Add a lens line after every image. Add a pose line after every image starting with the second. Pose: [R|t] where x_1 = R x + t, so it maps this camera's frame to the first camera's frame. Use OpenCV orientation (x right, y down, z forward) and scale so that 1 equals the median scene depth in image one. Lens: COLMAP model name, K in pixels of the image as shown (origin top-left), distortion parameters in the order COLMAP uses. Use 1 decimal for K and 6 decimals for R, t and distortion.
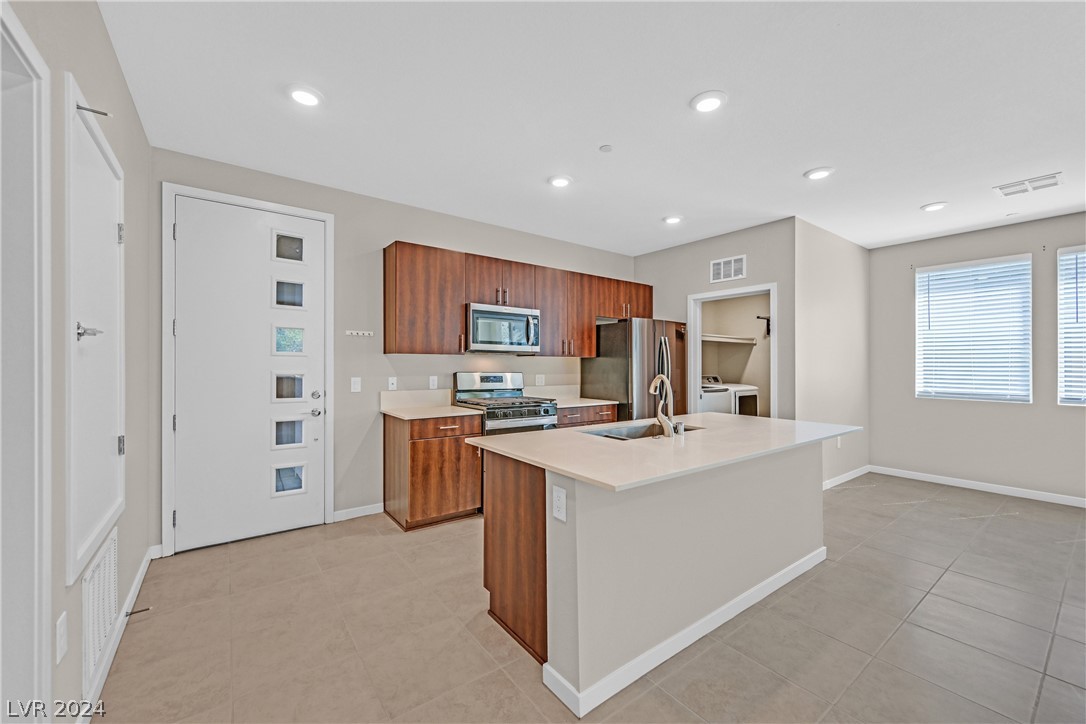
lens RADIAL K [[425.6, 0, 542.9], [0, 425.6, 363.5], [0, 0, 1]] dist [-0.003538, -0.000213]
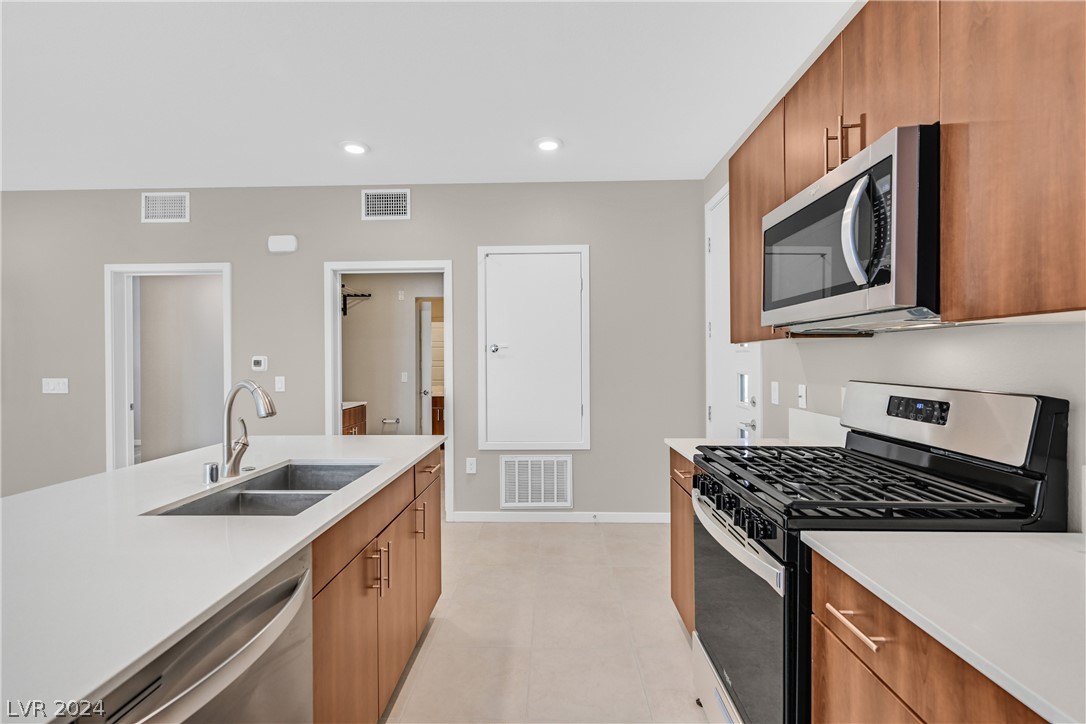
lens RADIAL K [[509.2, 0, 541.9], [0, 509.2, 365.9], [0, 0, 1]] dist [-0.004021, -0.000602]
pose [[-0.608245, 0.005393, -0.793731, 0.356641], [0.000432, 0.999979, 0.006463, 0.003376], [0.793750, 0.003589, -0.608234, 1.080303]]
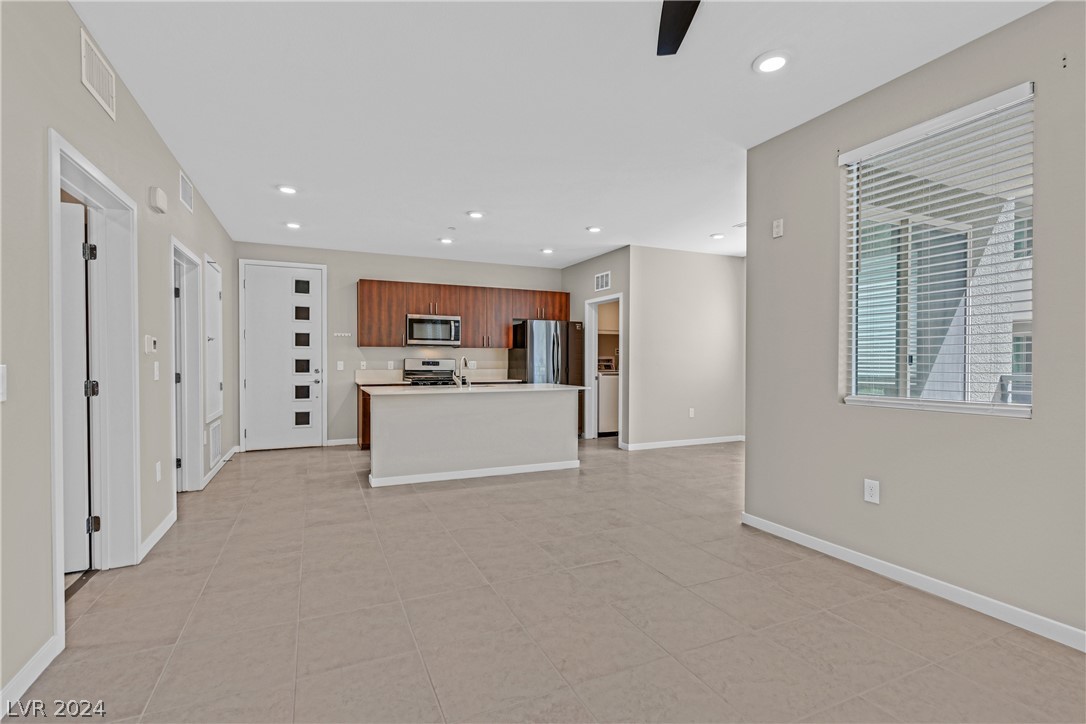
lens RADIAL K [[493.3, 0, 536.2], [0, 493.3, 362.4], [0, 0, 1]] dist [-0.000480, 0.000019]
pose [[0.976256, -0.003387, -0.216594, 0.660053], [0.004006, 0.999989, 0.002422, 0.032341], [0.216583, -0.003232, 0.976259, -0.654108]]
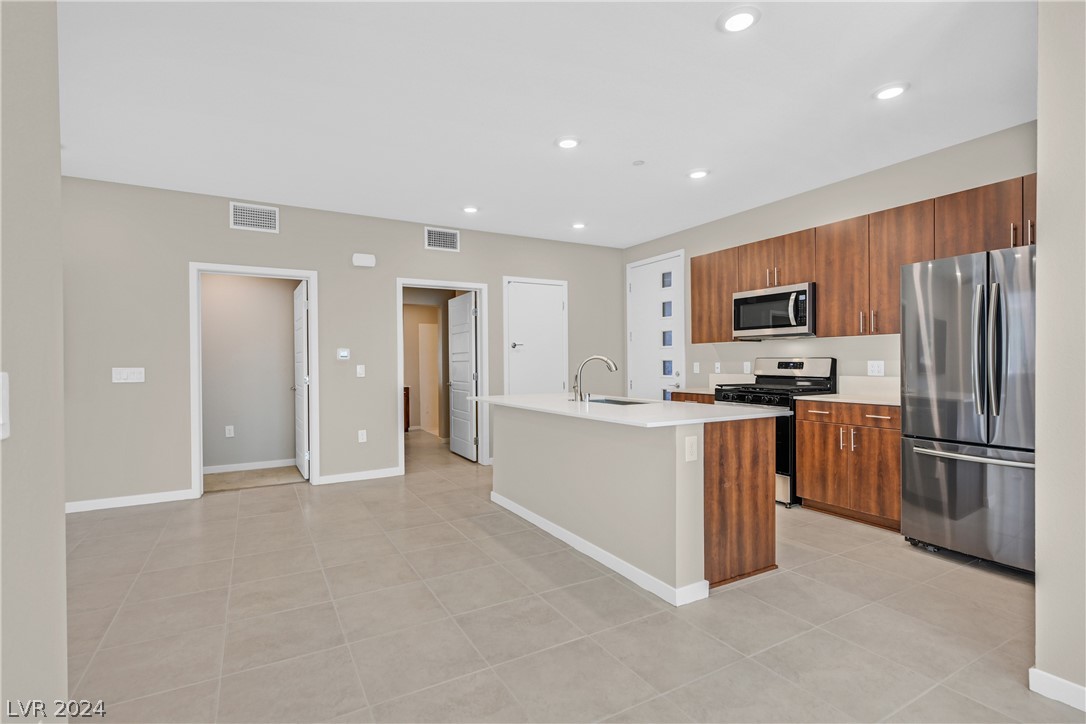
lens RADIAL K [[509.2, 0, 543.3], [0, 509.2, 361.1], [0, 0, 1]] dist [-0.004021, -0.000602]
pose [[-0.109144, -0.008966, -0.993985, 1.113554], [0.006286, 0.999933, -0.009710, 0.037503], [0.994006, -0.007308, -0.109080, 0.627622]]
